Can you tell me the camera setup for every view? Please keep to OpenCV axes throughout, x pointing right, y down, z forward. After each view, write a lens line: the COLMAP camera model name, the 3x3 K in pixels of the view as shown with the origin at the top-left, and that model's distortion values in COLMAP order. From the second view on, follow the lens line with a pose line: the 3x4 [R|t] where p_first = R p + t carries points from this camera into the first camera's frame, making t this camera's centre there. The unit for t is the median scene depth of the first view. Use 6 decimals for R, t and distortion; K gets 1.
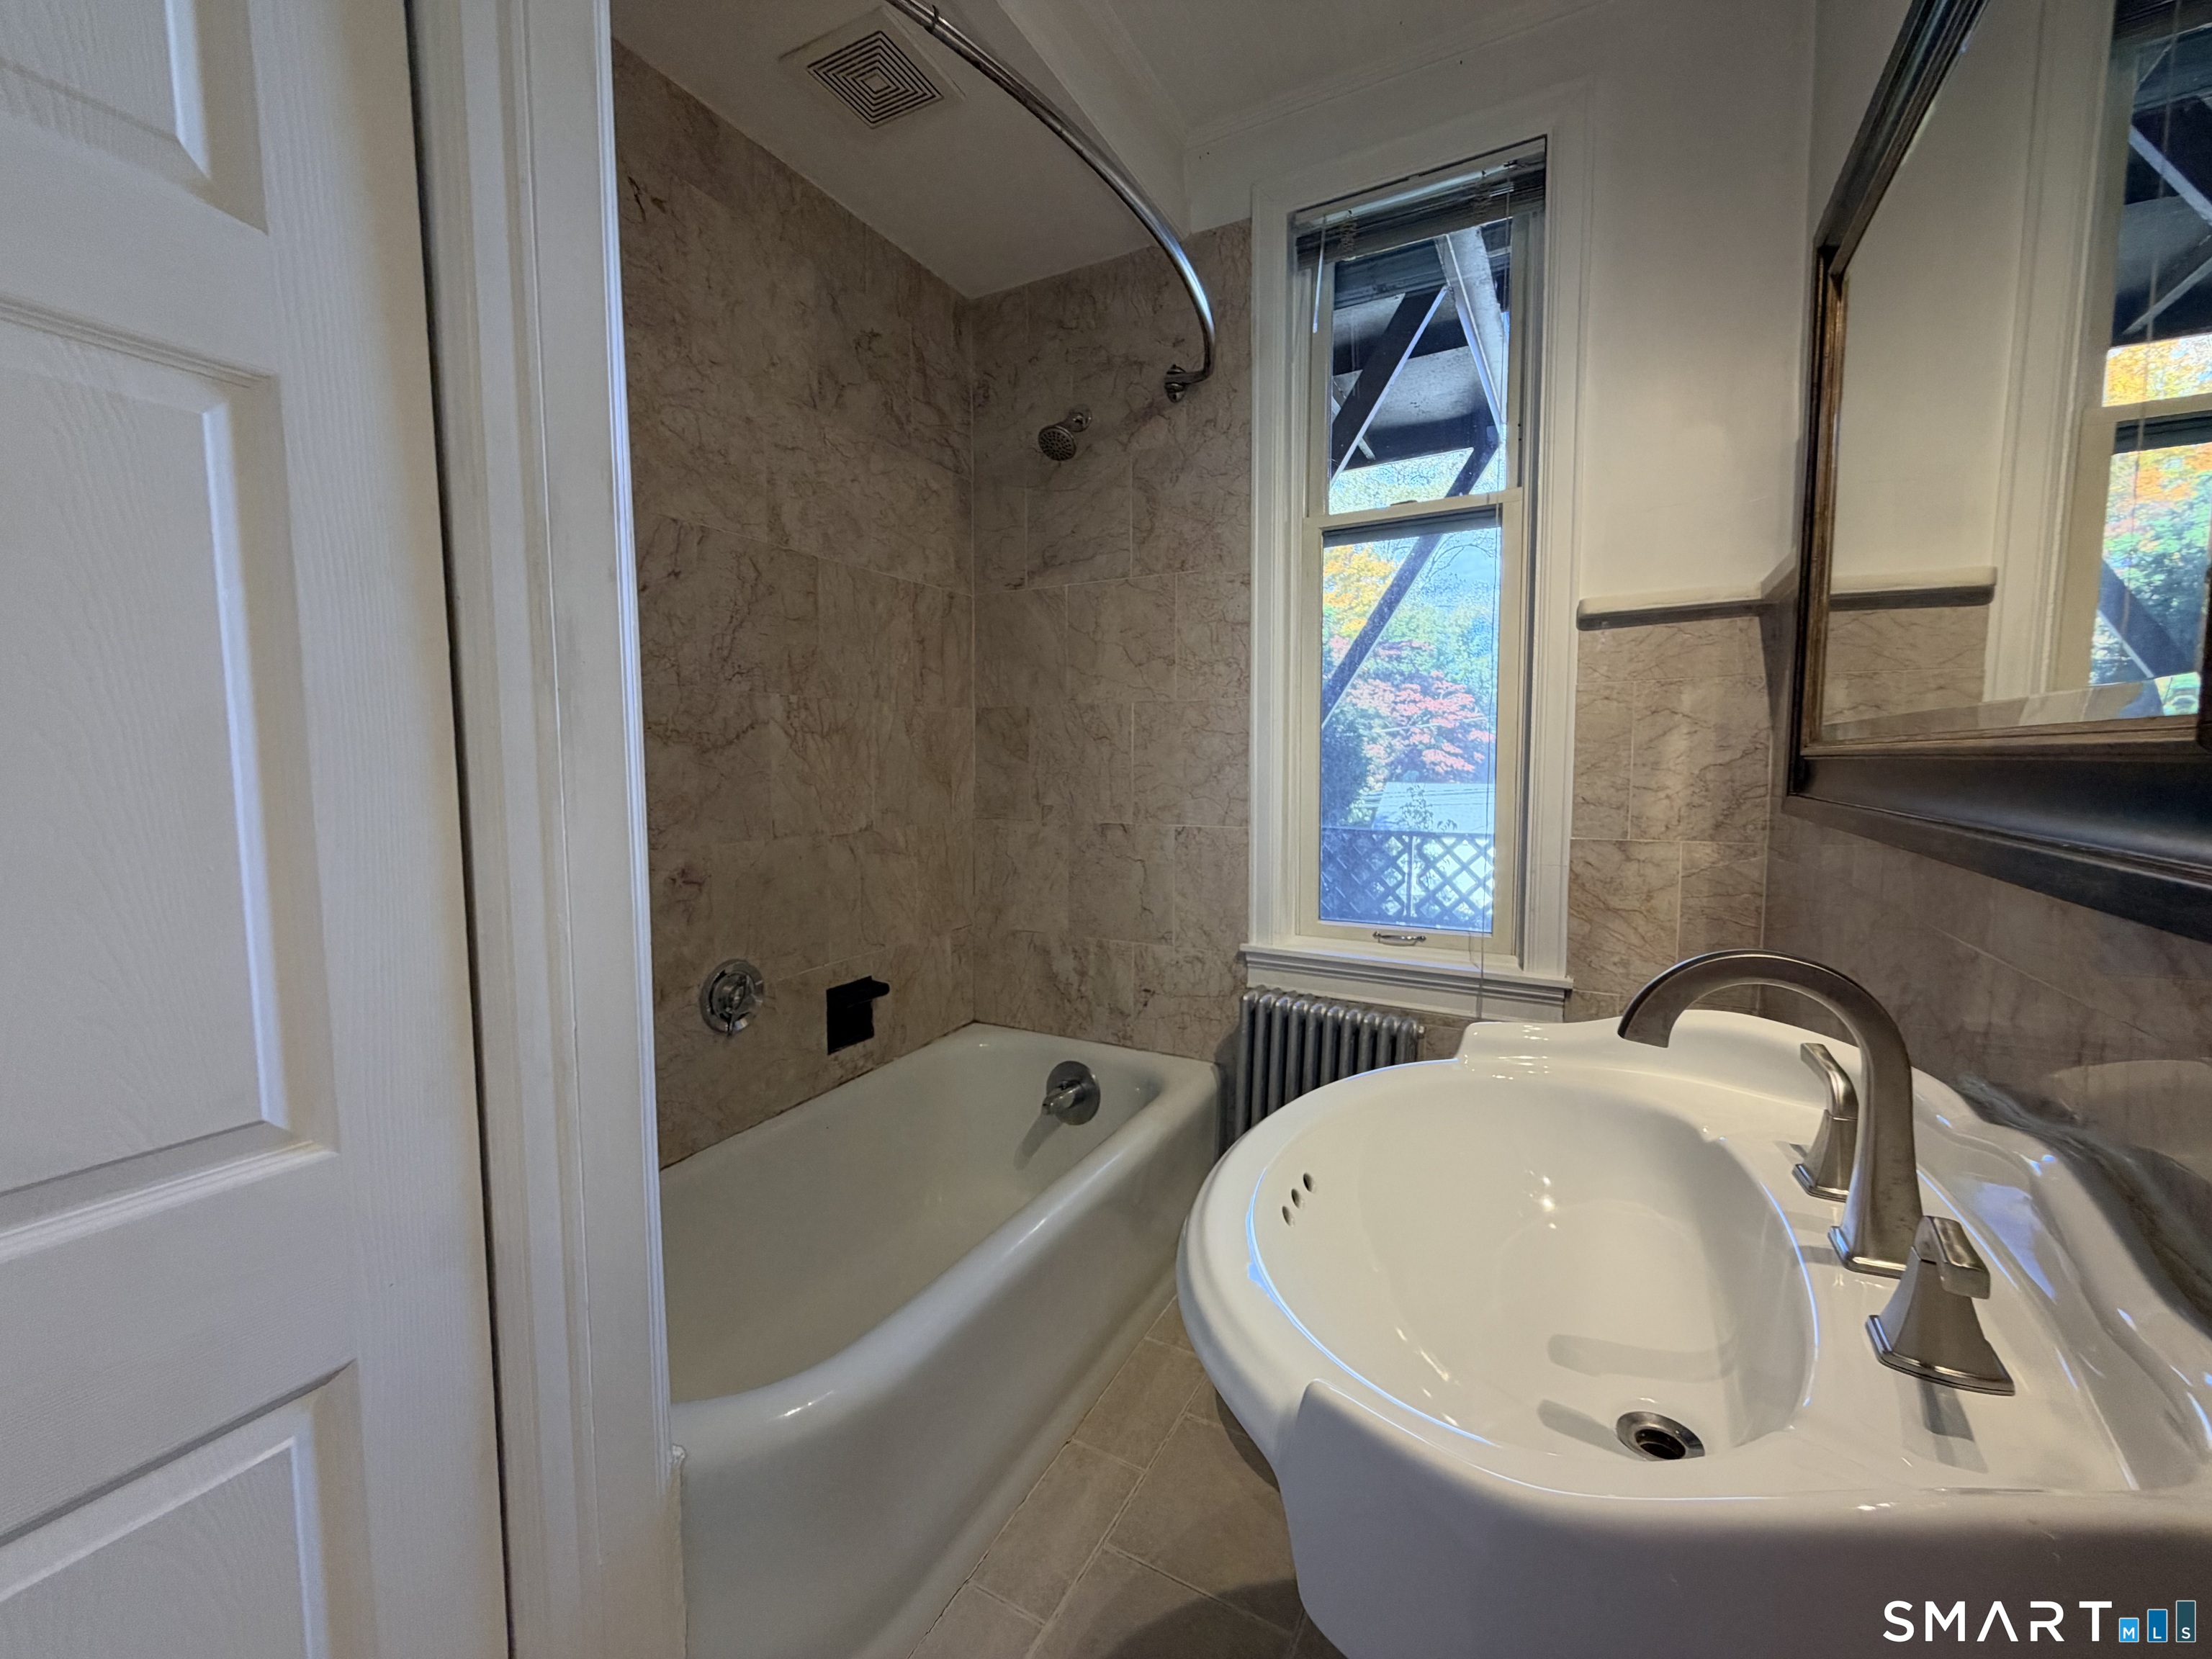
lens RADIAL K [[892.4, 0, 1080.7], [0, 892.4, 829.9], [0, 0, 1]] dist [-0.002544, 0.000033]
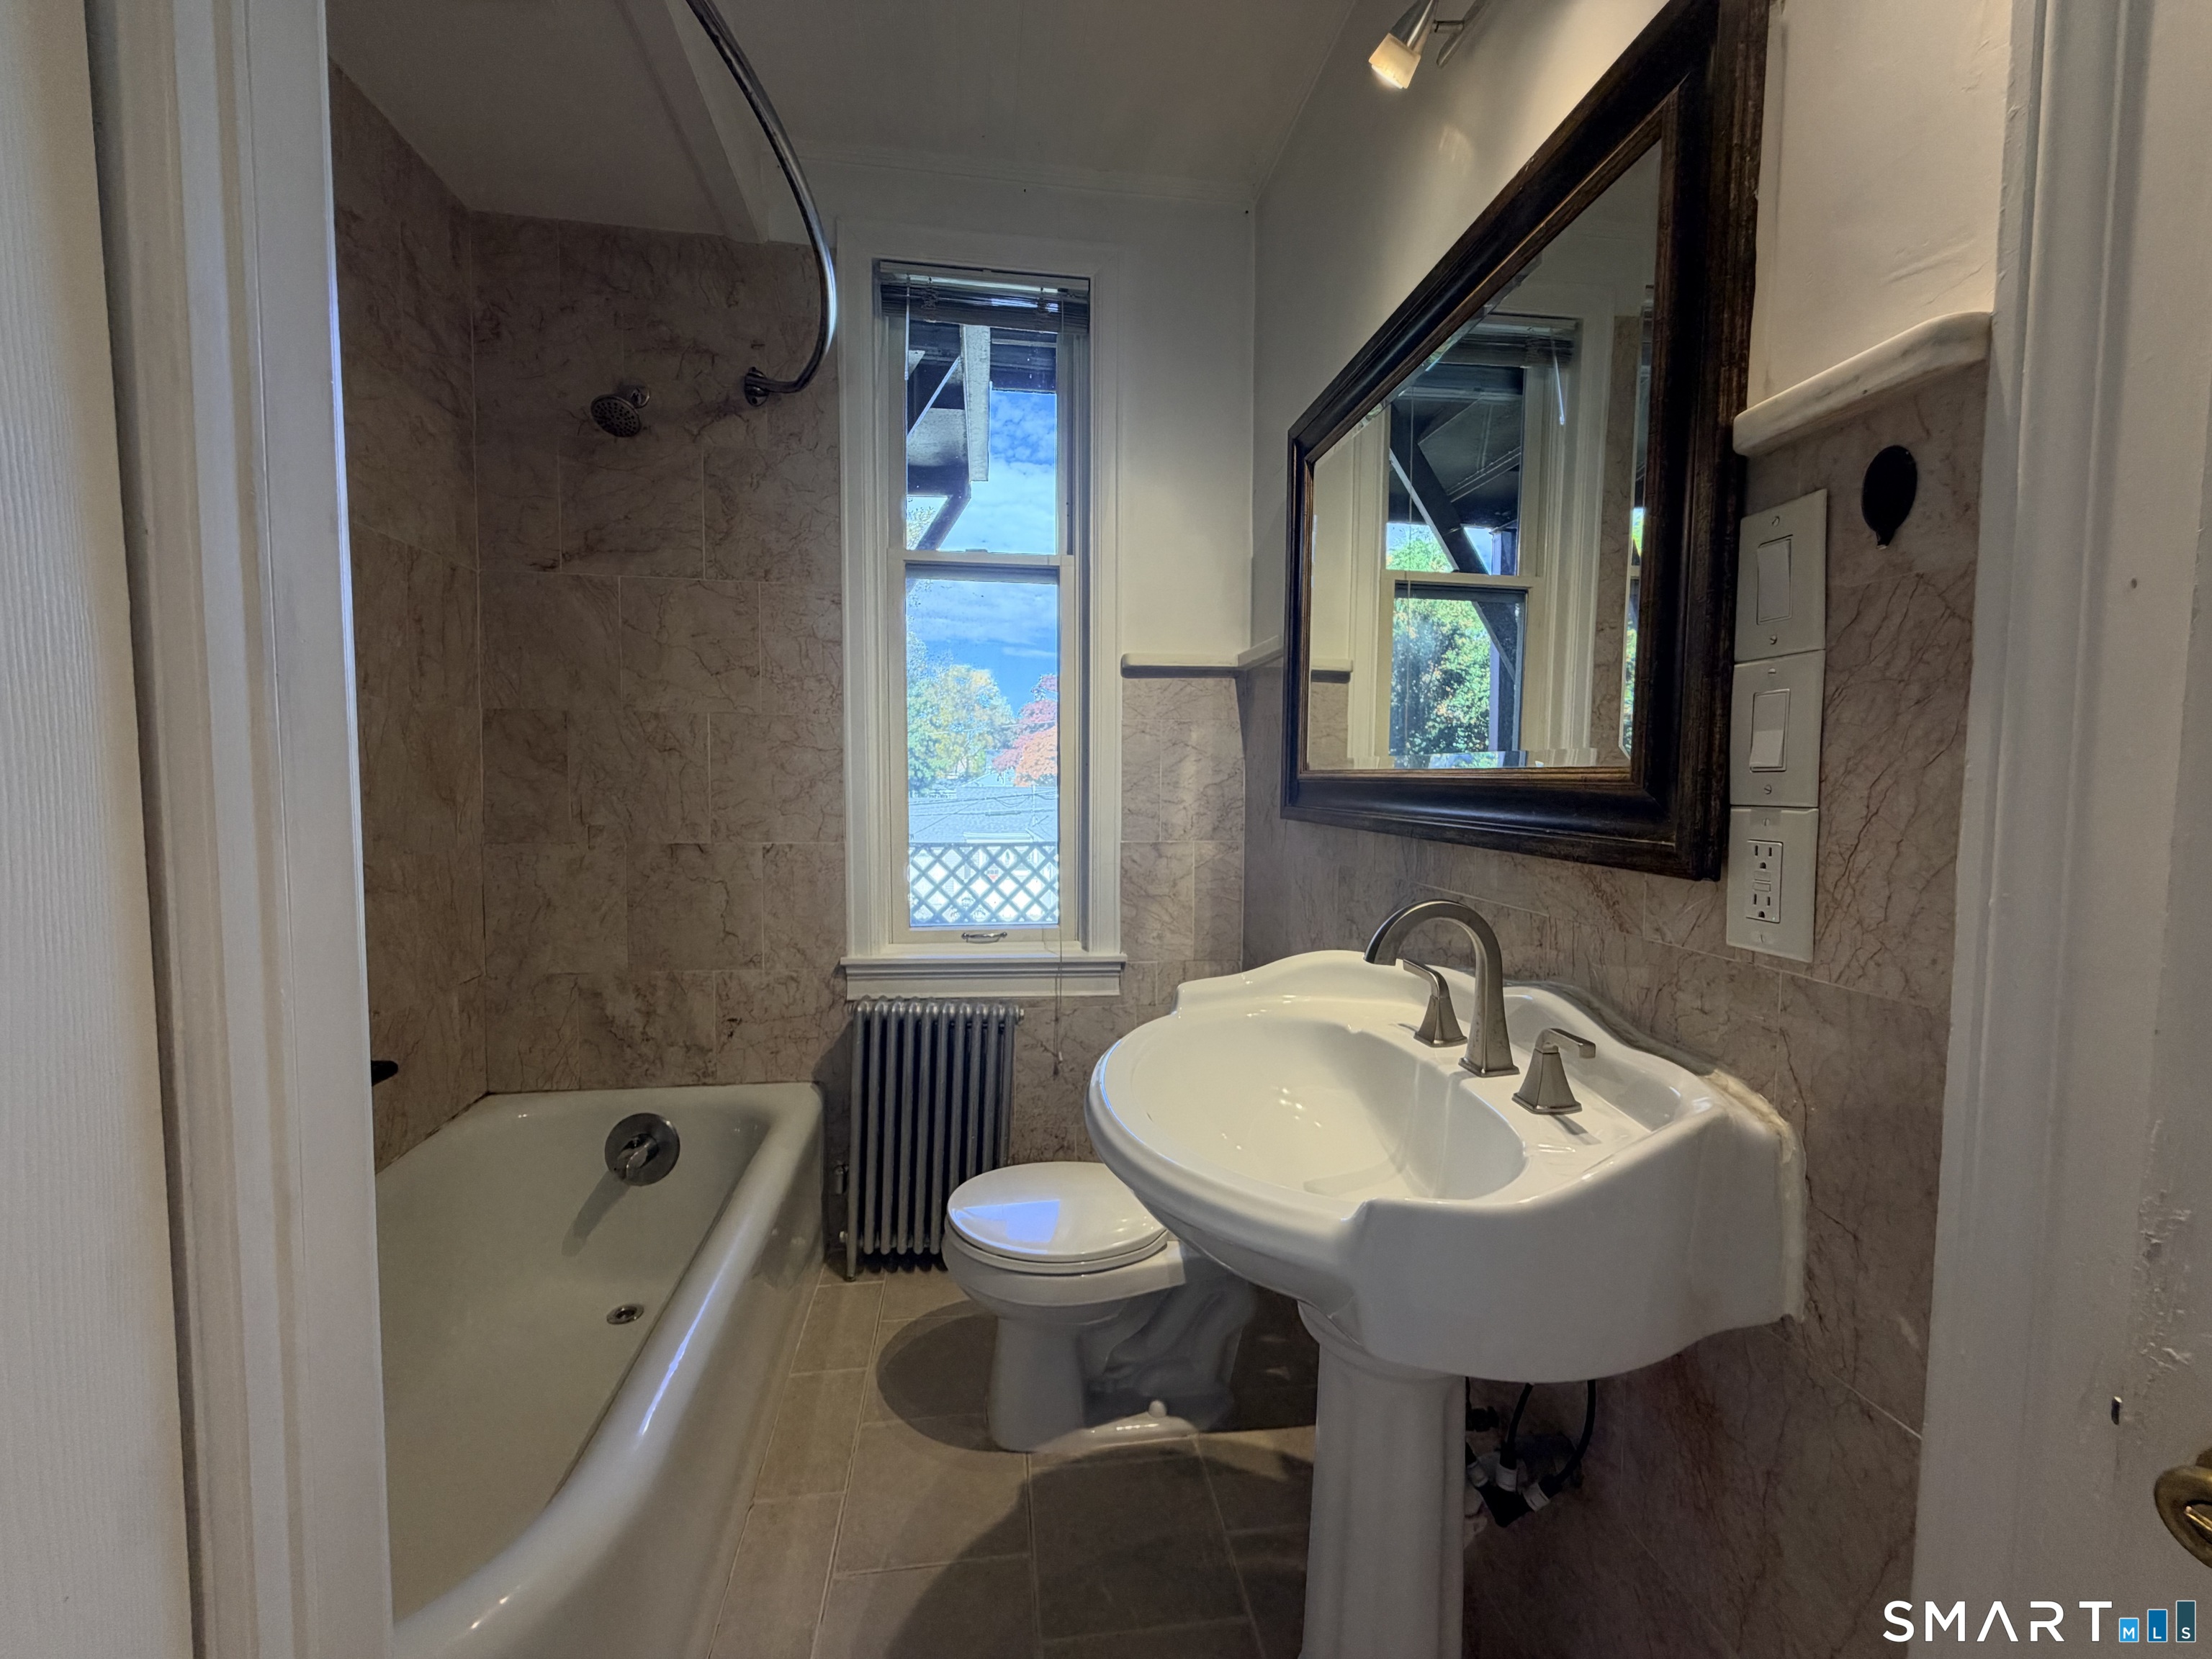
lens RADIAL K [[892.7, 0, 1106.0], [0, 892.7, 829.5], [0, 0, 1]] dist [-0.000691, -0.000053]
pose [[0.793390, -0.024813, 0.608207, -0.185503], [0.034548, 0.999394, -0.004294, -0.002682], [-0.607732, 0.024419, 0.793766, 0.010878]]
